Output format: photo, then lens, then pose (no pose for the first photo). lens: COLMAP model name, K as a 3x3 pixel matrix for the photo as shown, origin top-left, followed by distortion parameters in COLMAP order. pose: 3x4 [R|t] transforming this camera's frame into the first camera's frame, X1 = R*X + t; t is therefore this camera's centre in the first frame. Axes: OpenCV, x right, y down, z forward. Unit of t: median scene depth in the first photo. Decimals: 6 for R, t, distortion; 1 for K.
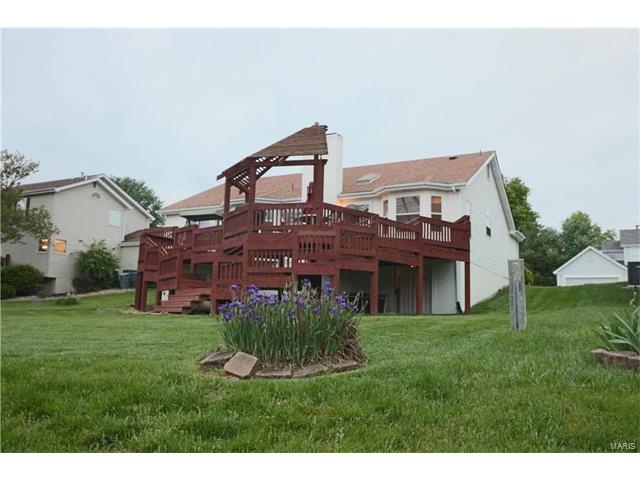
lens RADIAL K [[573.3, 0, 320.0], [0, 573.3, 240.0], [0, 0, 1]] dist [0.003211, 0.003443]
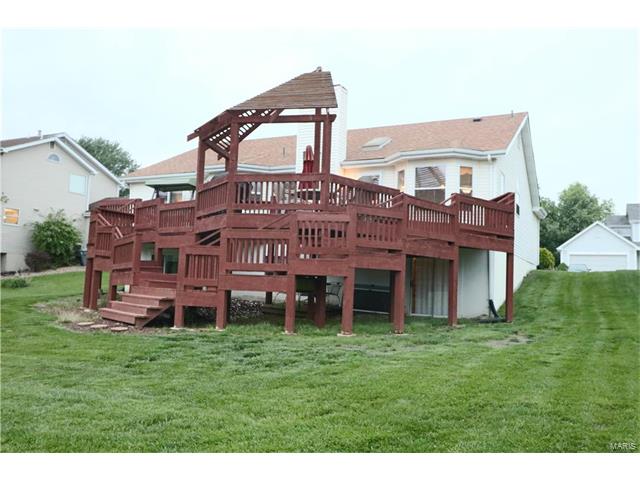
lens RADIAL K [[573.3, 0, 320.0], [0, 573.3, 240.0], [0, 0, 1]] dist [0.003211, 0.003443]
pose [[0.999505, 0.012951, 0.028688, -0.021907], [-0.014620, 0.998166, 0.058744, -0.018521], [-0.027874, -0.059135, 0.997861, 0.206422]]
